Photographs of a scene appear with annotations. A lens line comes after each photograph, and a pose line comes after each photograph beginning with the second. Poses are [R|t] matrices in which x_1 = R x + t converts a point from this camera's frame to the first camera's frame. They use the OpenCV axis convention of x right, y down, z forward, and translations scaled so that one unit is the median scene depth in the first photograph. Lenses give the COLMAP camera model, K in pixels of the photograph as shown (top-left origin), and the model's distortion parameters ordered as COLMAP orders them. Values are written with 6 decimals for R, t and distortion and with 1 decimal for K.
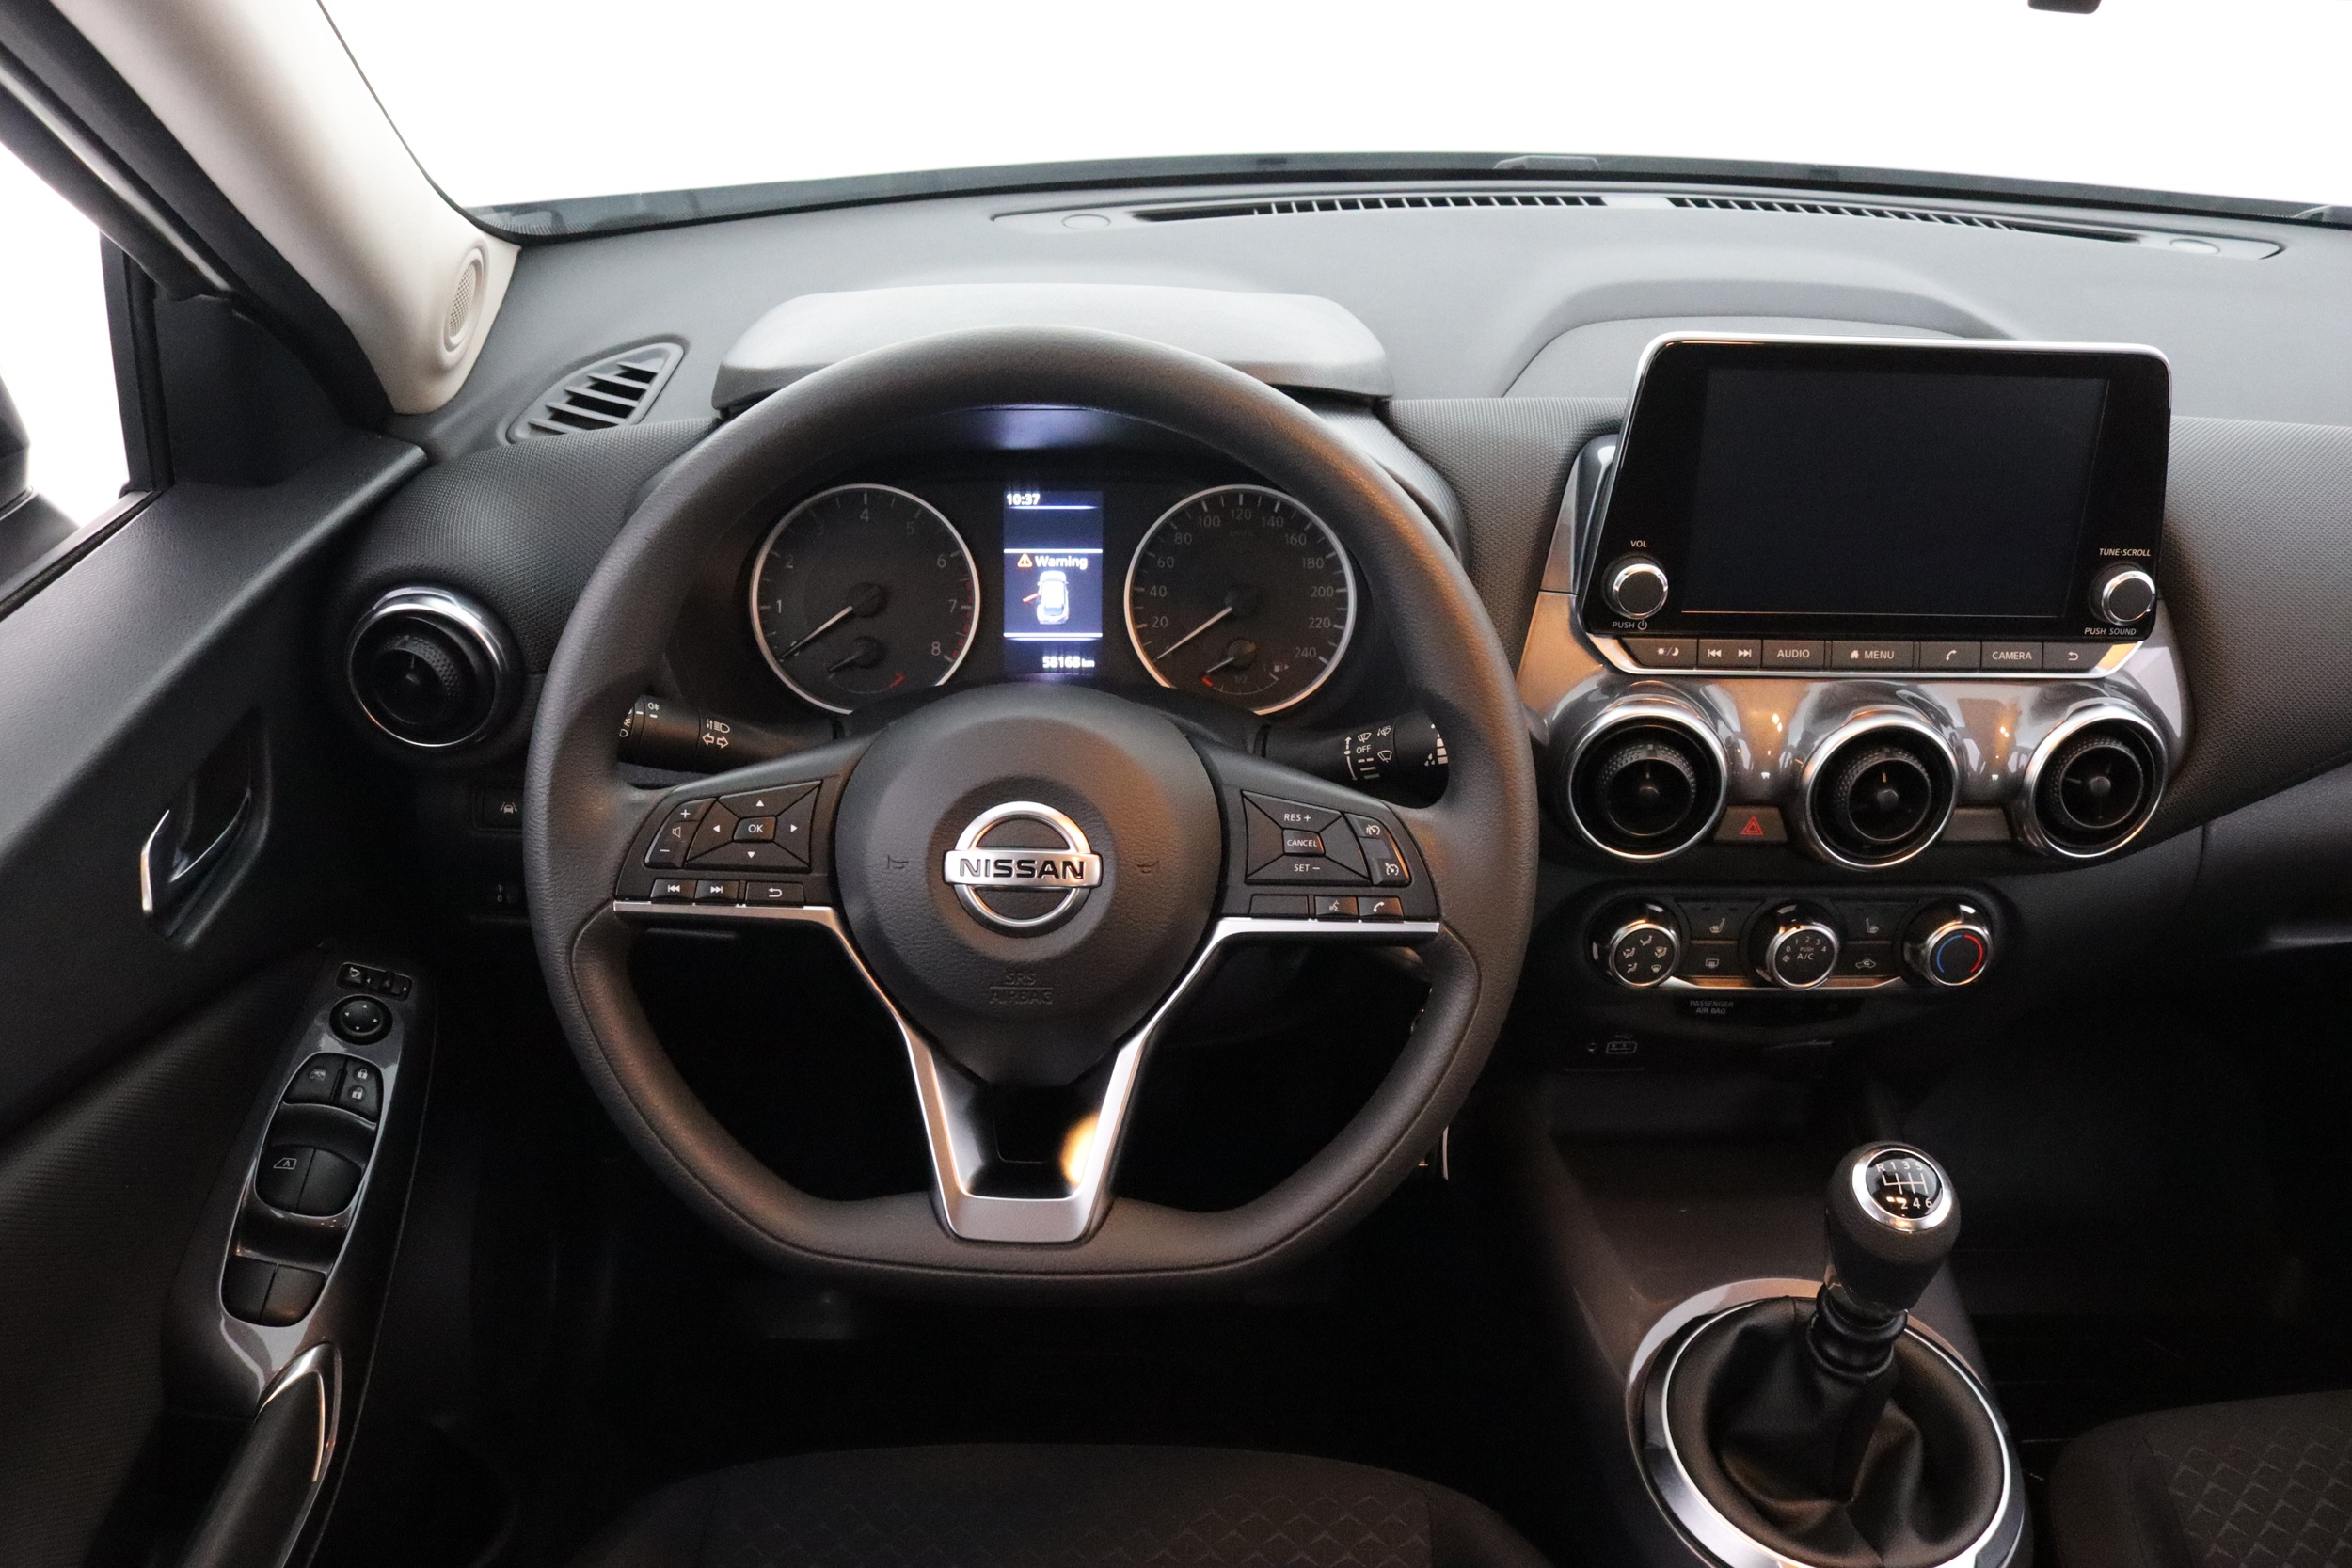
lens RADIAL K [[1908.6, 0, 1155.3], [0, 1908.6, 798.3], [0, 0, 1]] dist [-0.151534, 0.094985]
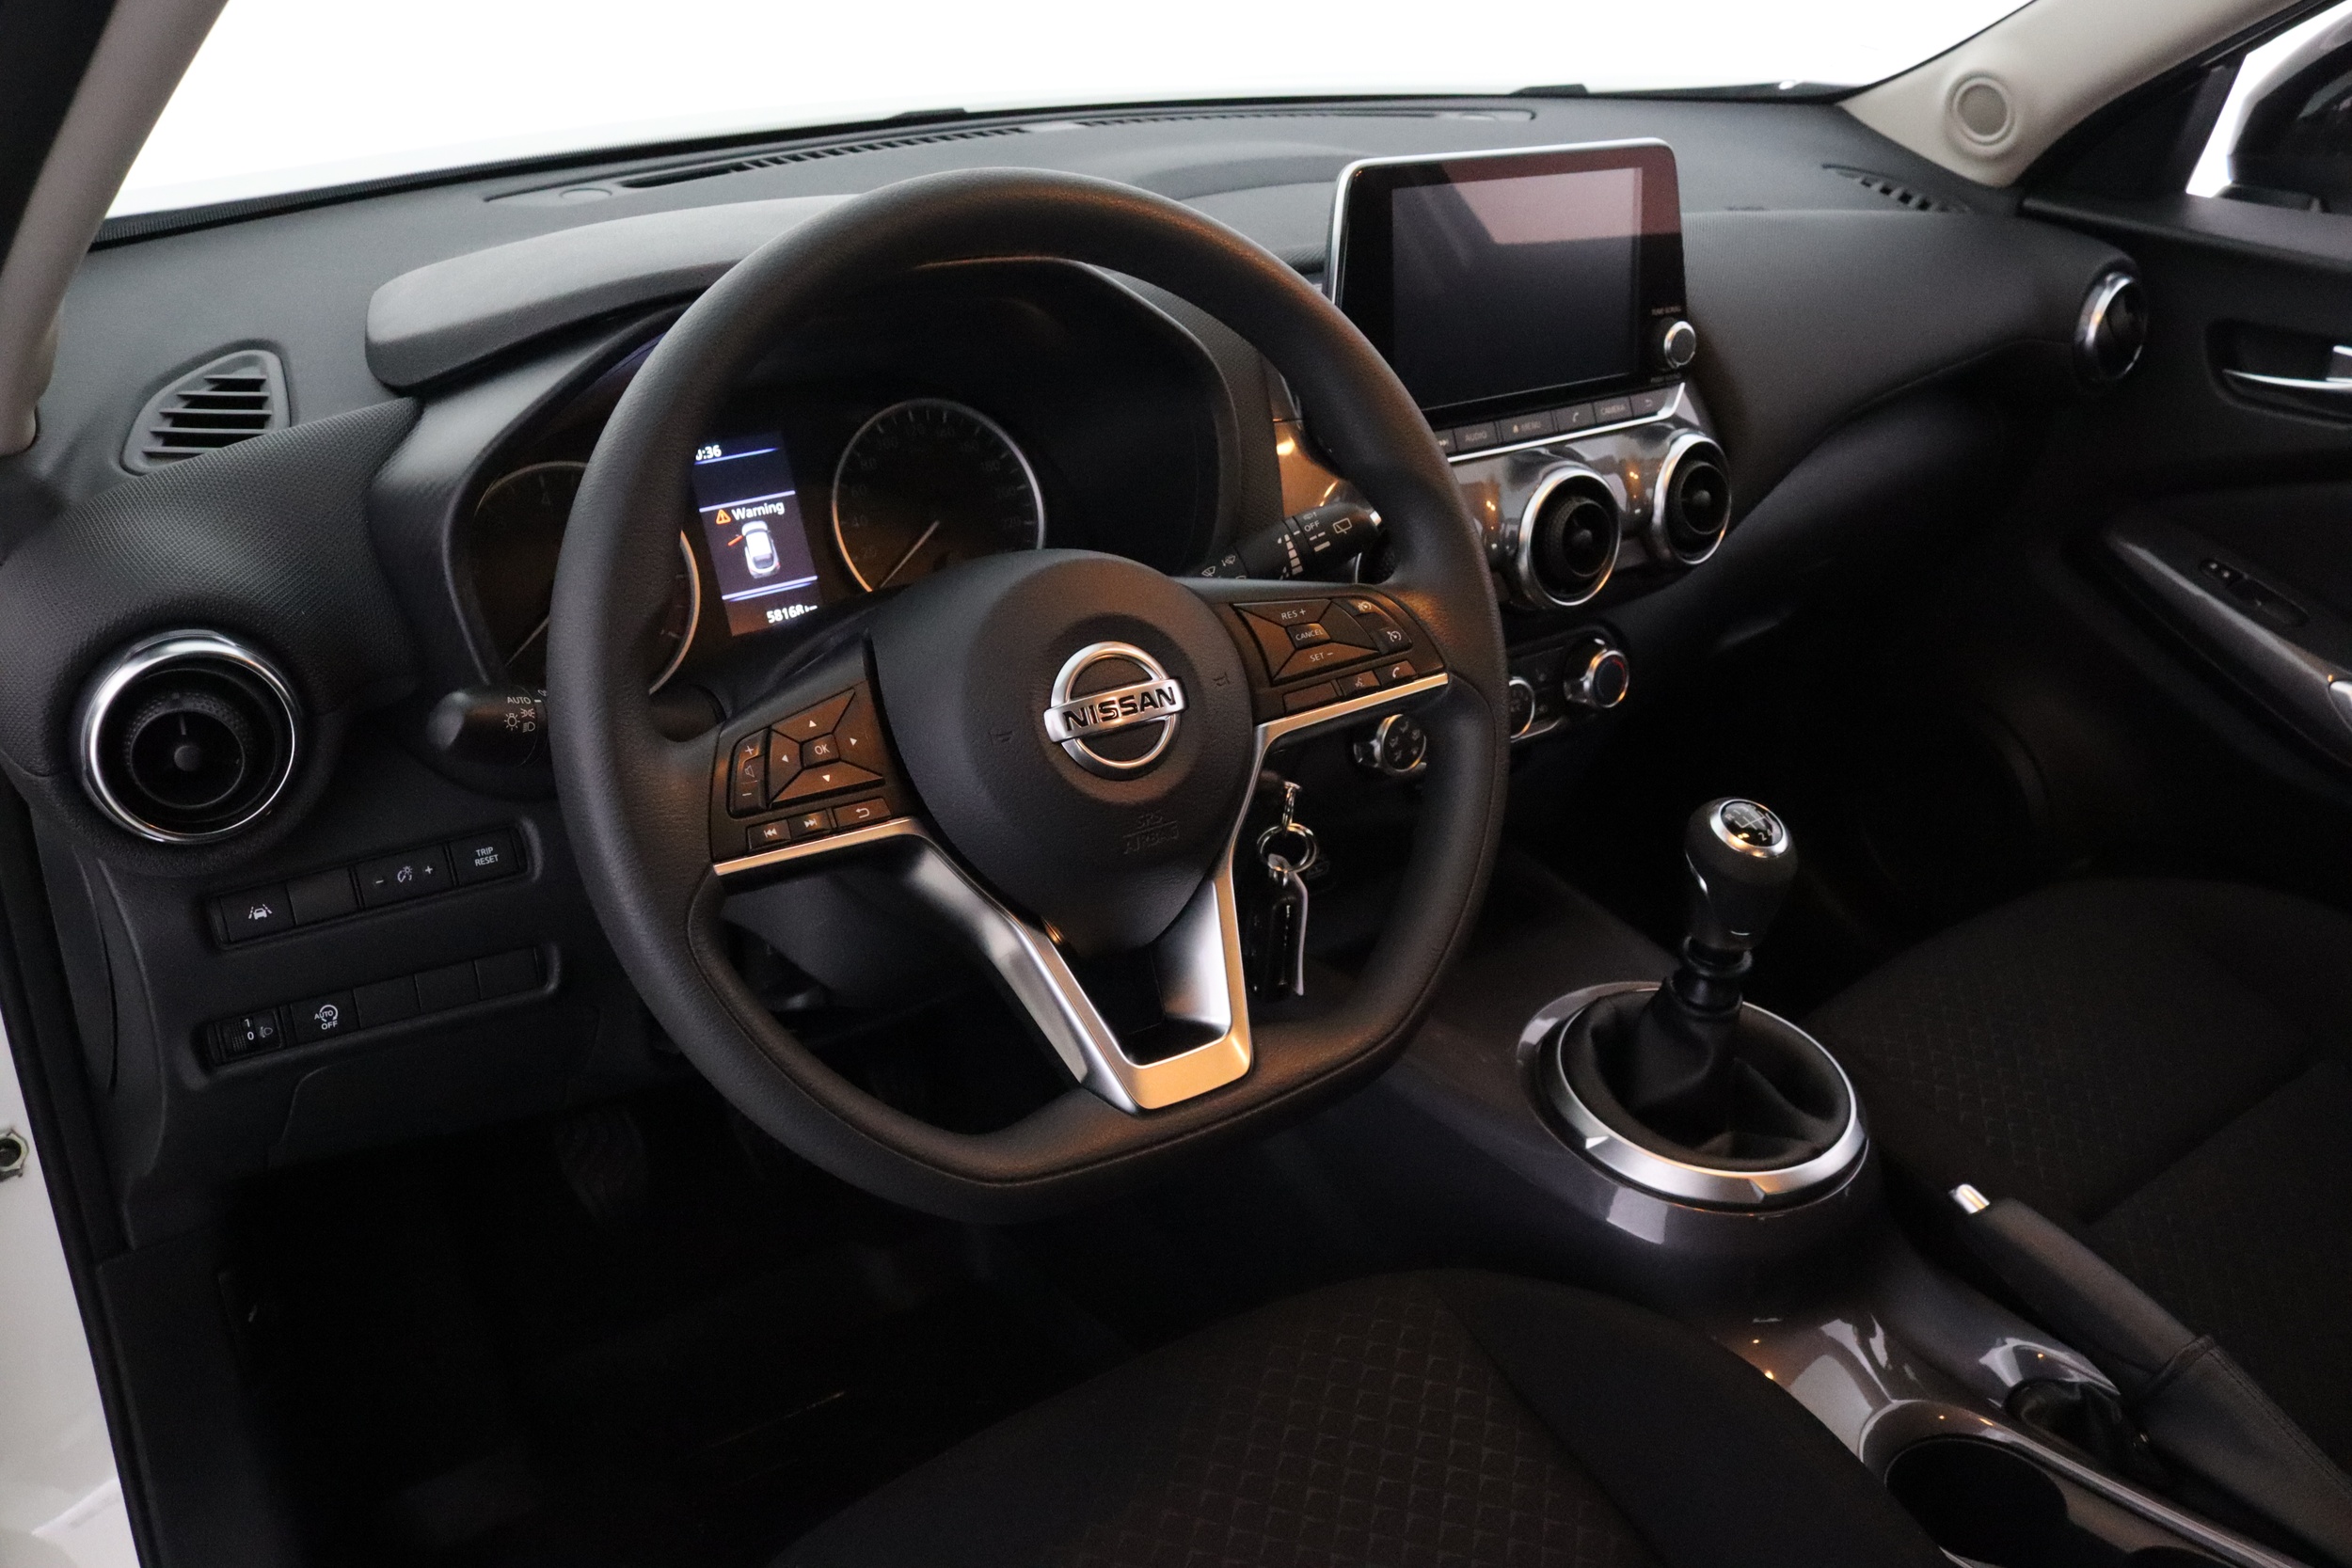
lens RADIAL K [[1908.6, 0, 1164.1], [0, 1908.6, 794.3], [0, 0, 1]] dist [-0.151534, 0.094985]
pose [[0.822127, -0.252482, 0.510255, -0.451235], [0.280088, 0.959684, 0.023585, 0.050406], [-0.495639, 0.123526, 0.859699, 0.132282]]
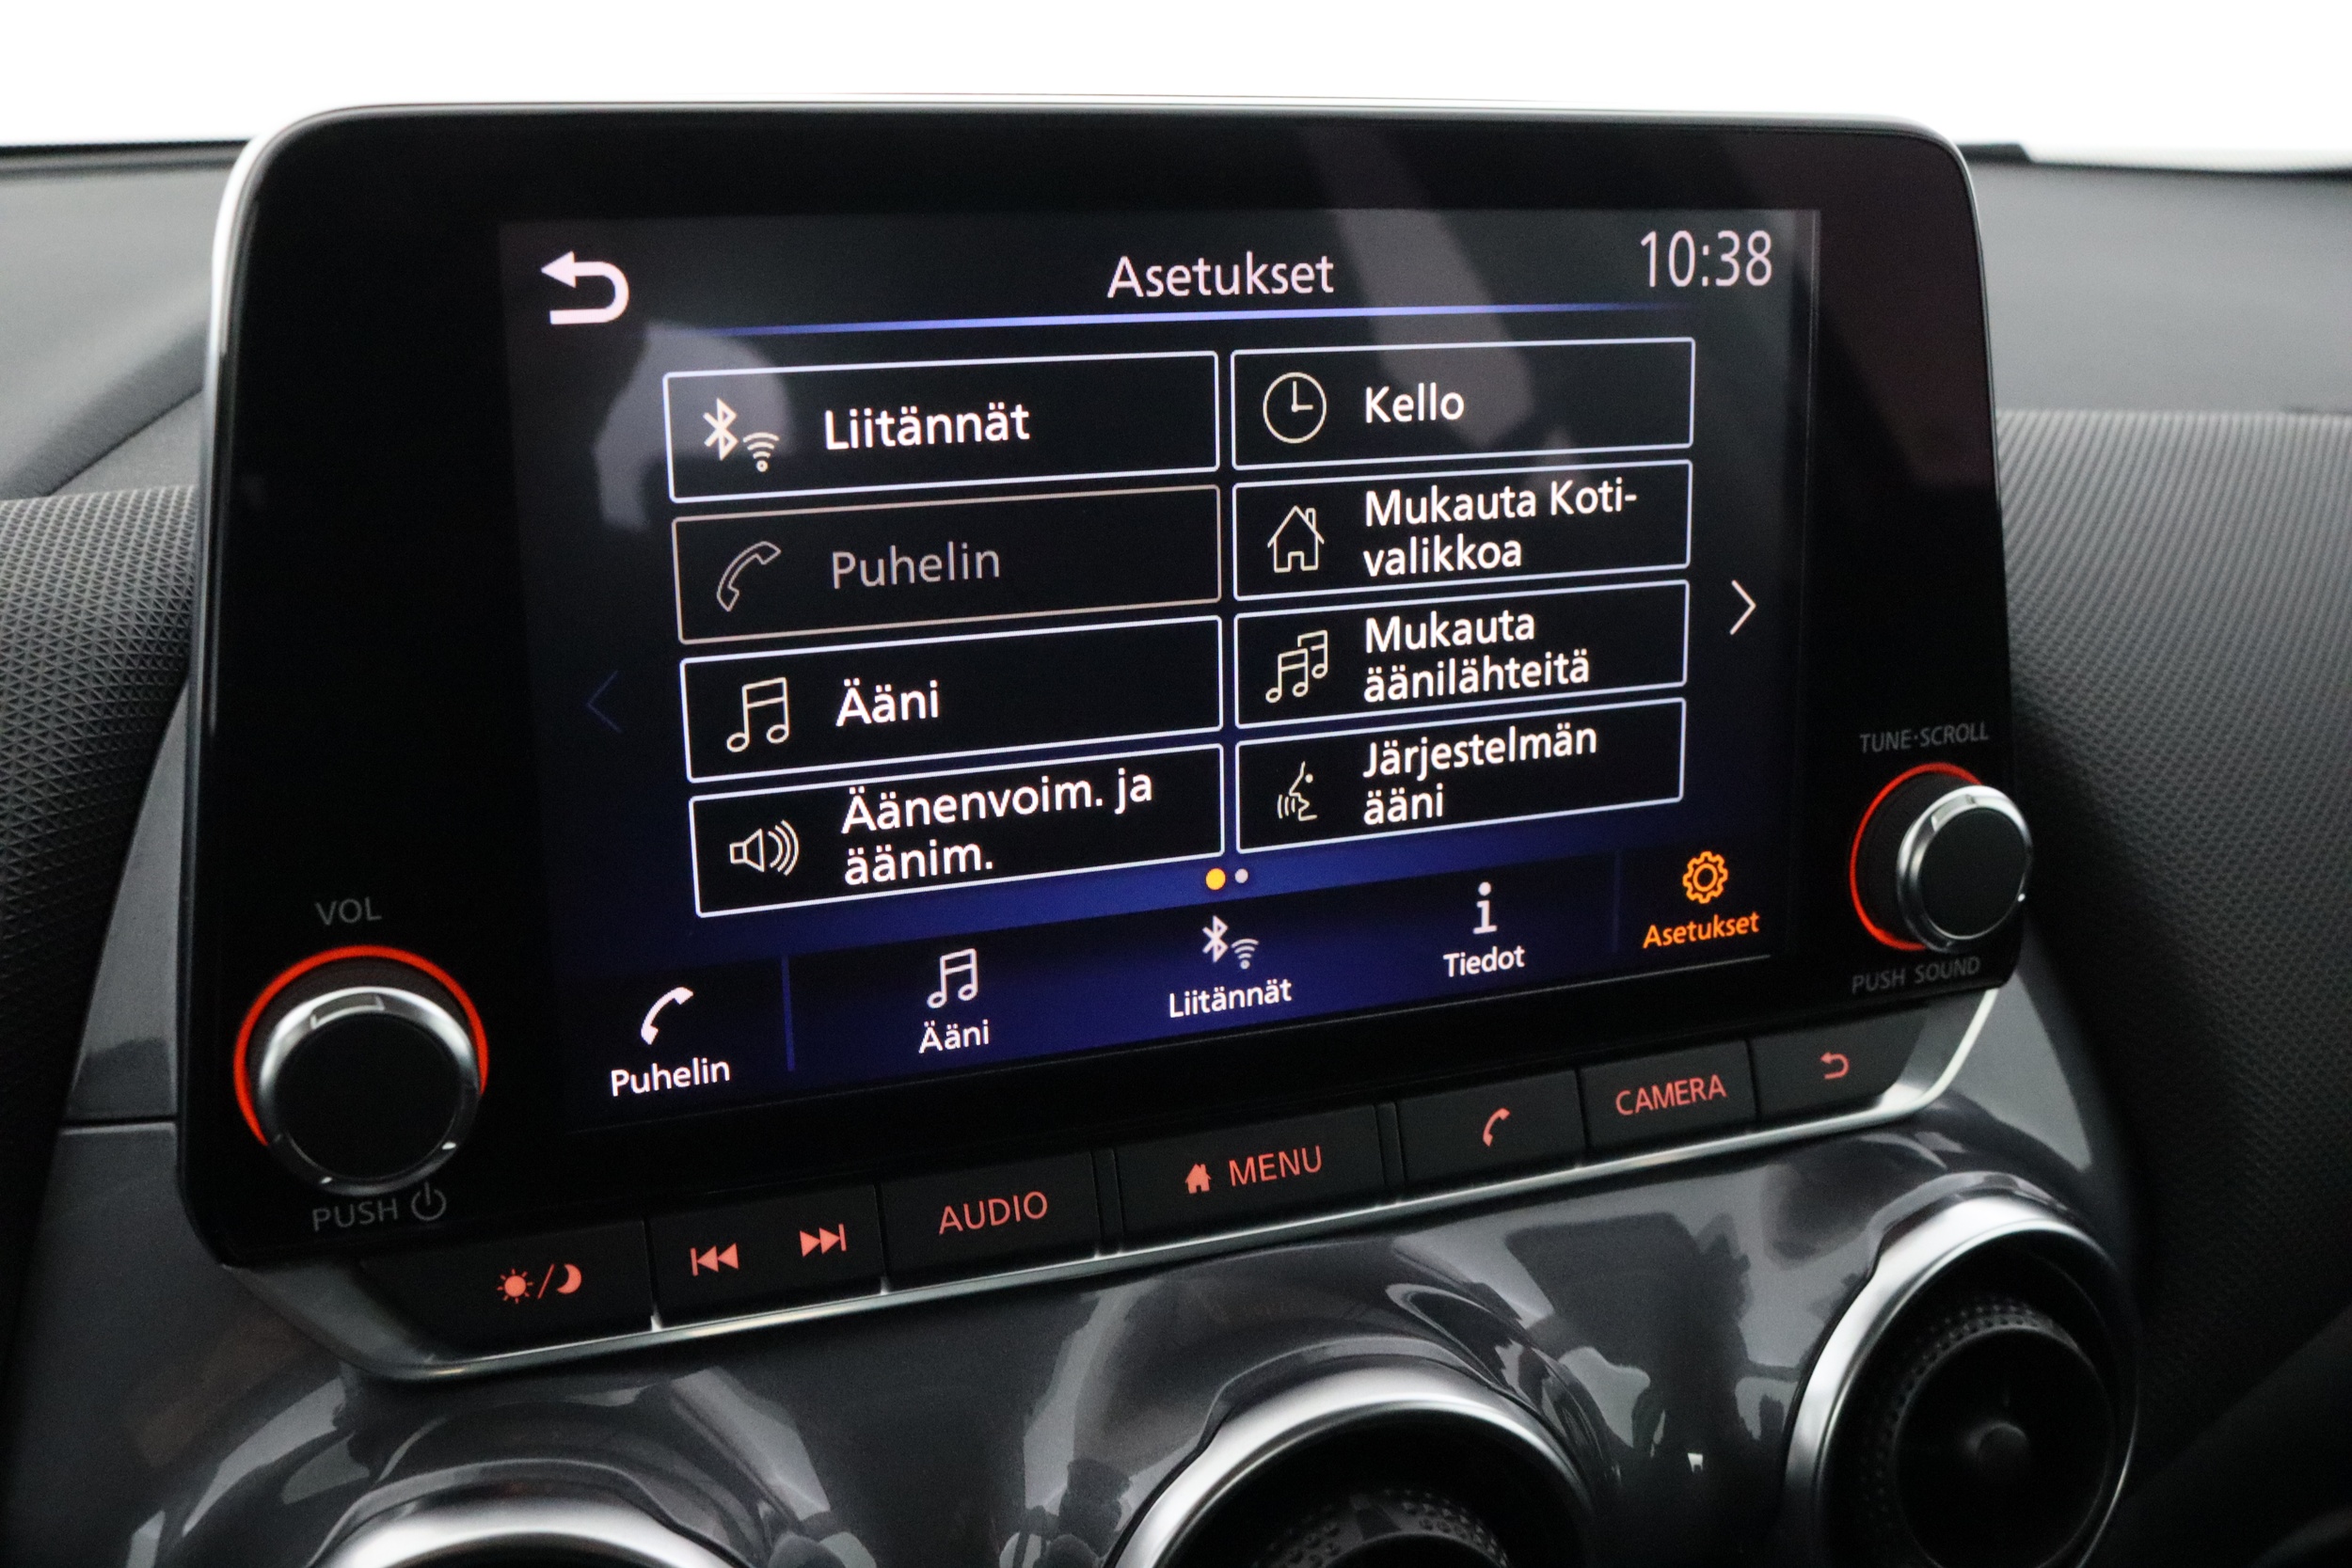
lens RADIAL K [[2374.9, 0, 1176.8], [0, 2374.9, 793.2], [0, 0, 1]] dist [-0.118008, 0.000000]
pose [[0.933934, -0.103859, 0.342024, 0.245451], [0.167638, 0.972366, -0.162485, -0.075160], [-0.315697, 0.209087, 0.925537, 0.632217]]
